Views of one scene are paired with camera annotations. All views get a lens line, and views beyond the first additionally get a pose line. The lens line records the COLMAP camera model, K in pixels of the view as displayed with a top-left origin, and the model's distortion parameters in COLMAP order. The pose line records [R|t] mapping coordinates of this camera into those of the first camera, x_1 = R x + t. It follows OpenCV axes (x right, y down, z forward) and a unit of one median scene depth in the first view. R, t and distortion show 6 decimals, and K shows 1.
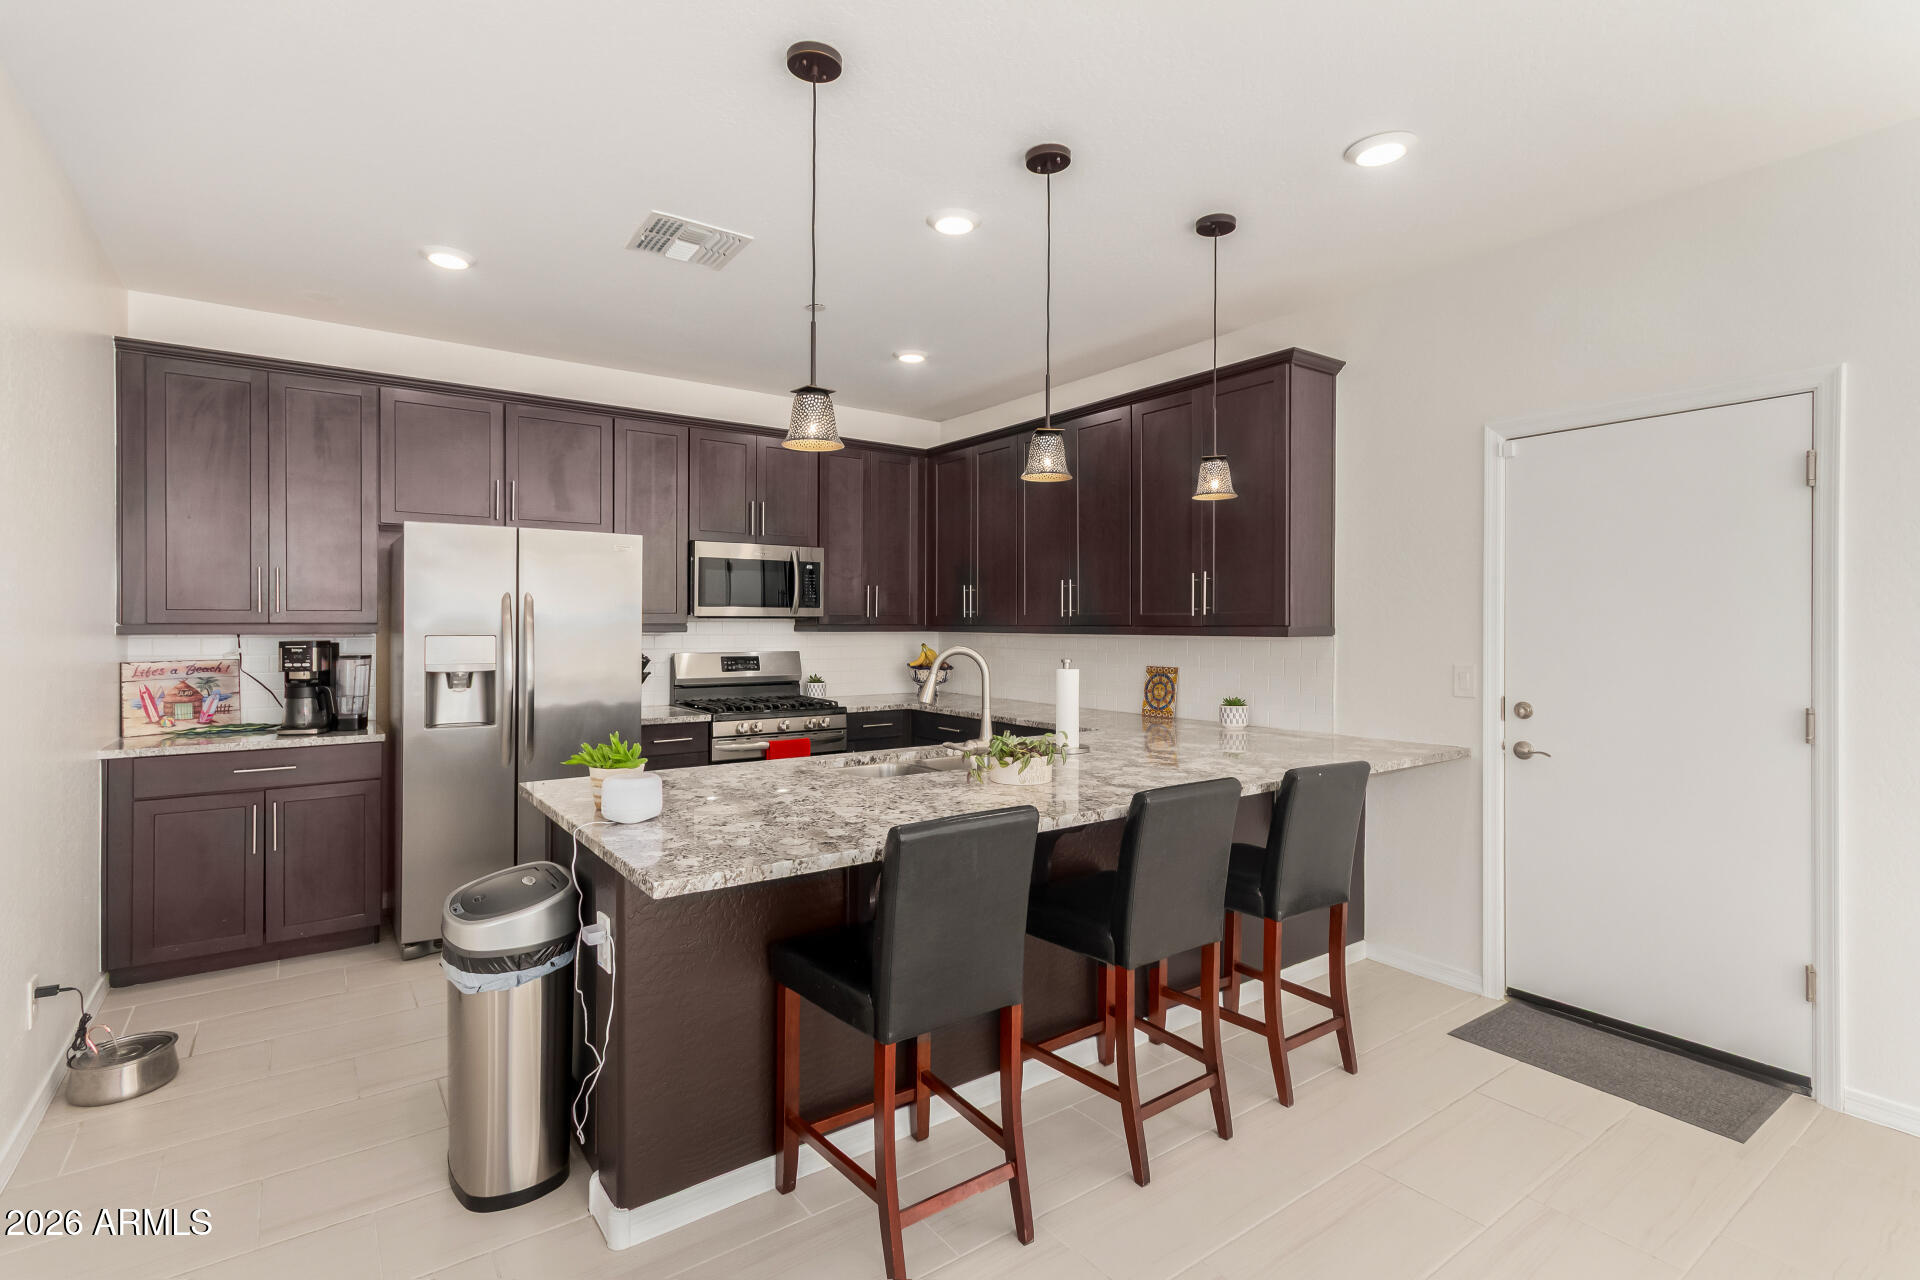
lens RADIAL K [[907.8, 0, 970.7], [0, 907.8, 619.4], [0, 0, 1]] dist [0.006428, 0.000187]
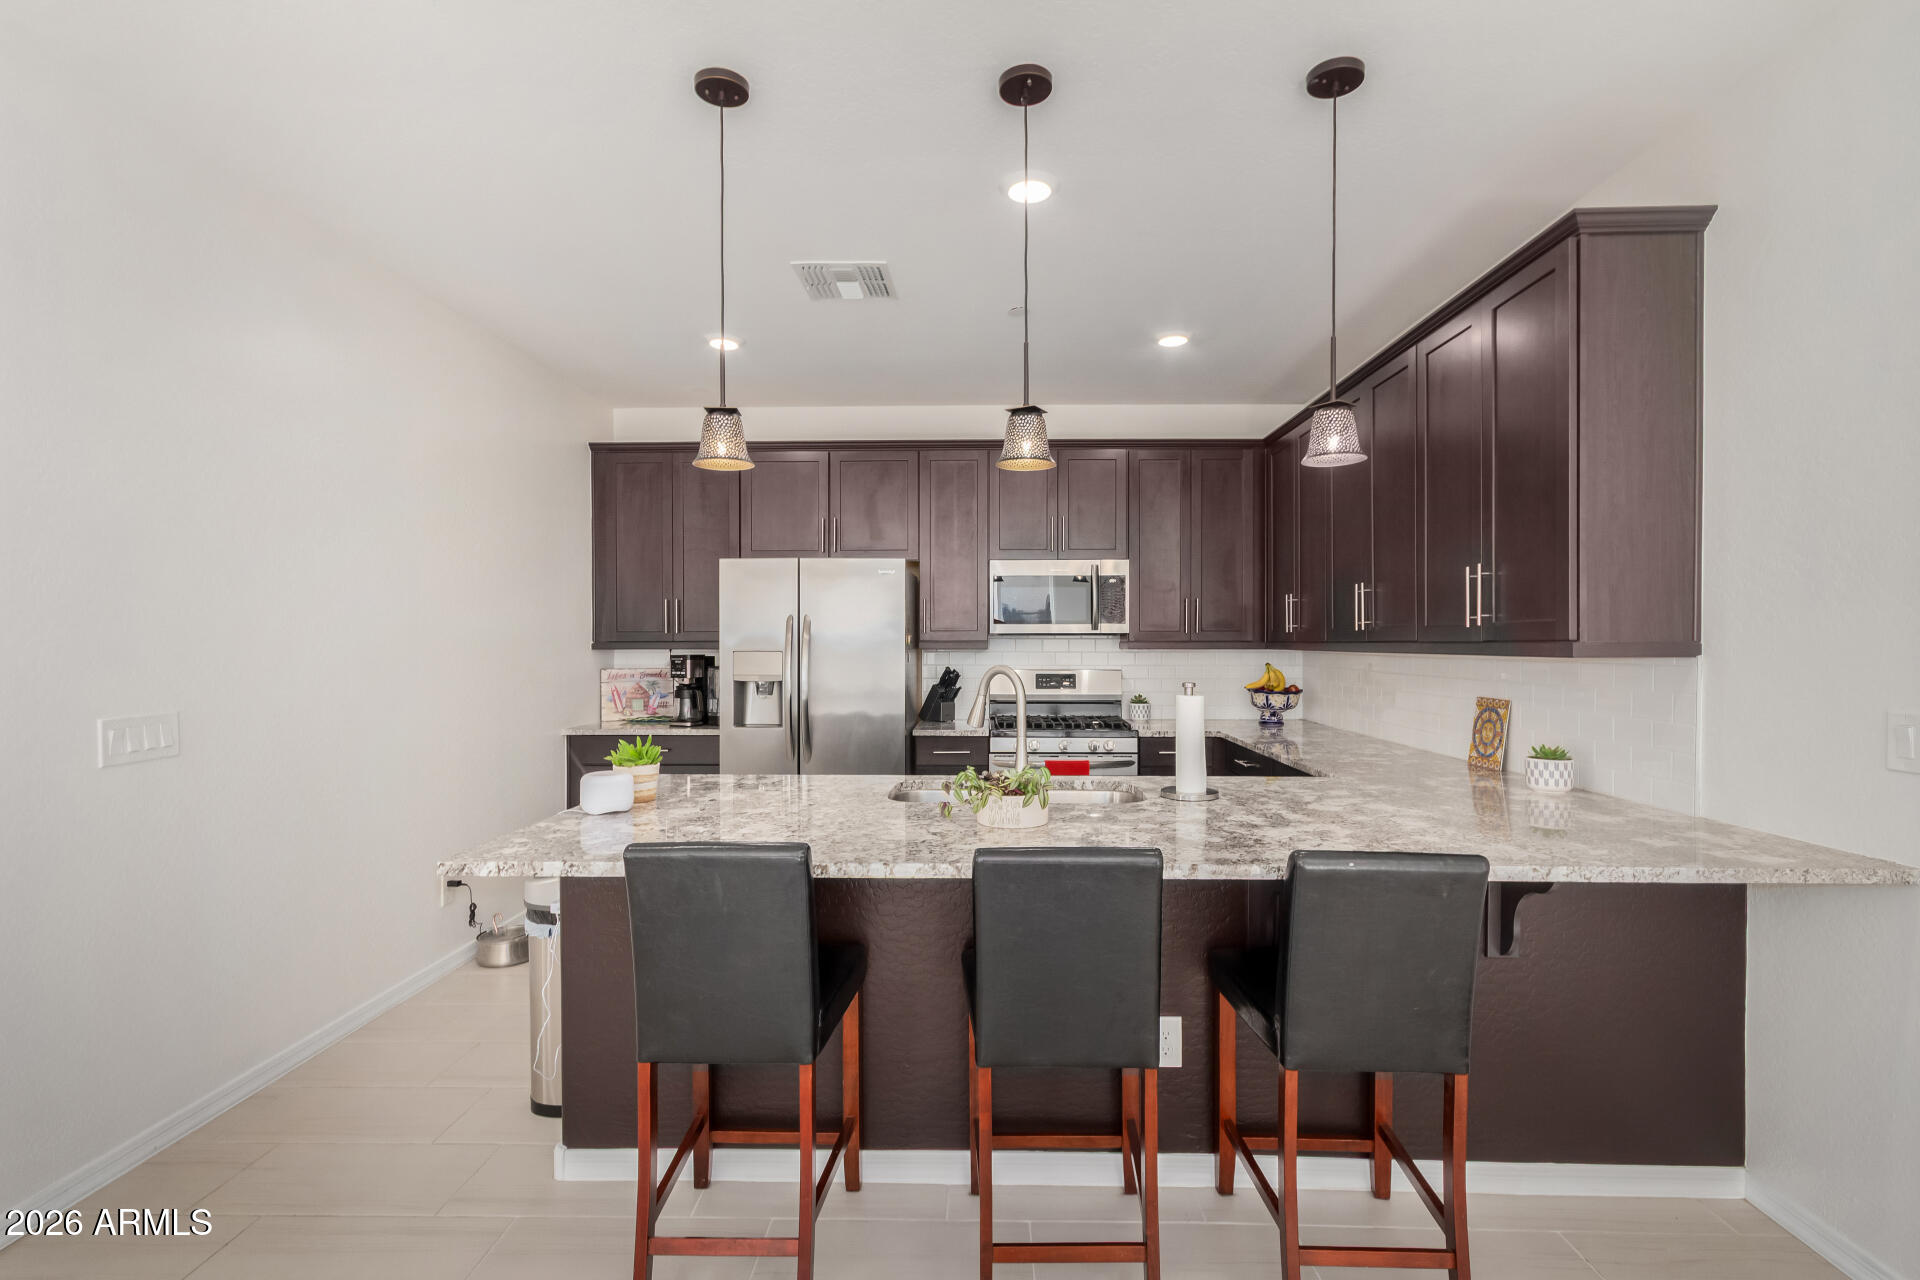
lens RADIAL K [[911.1, 0, 967.4], [0, 911.1, 639.3], [0, 0, 1]] dist [0.003657, 0.000258]
pose [[0.791947, -0.004314, -0.610575, 0.378677], [0.006161, 0.999981, 0.000926, 0.002513], [0.610559, -0.004495, 0.791958, 0.204323]]
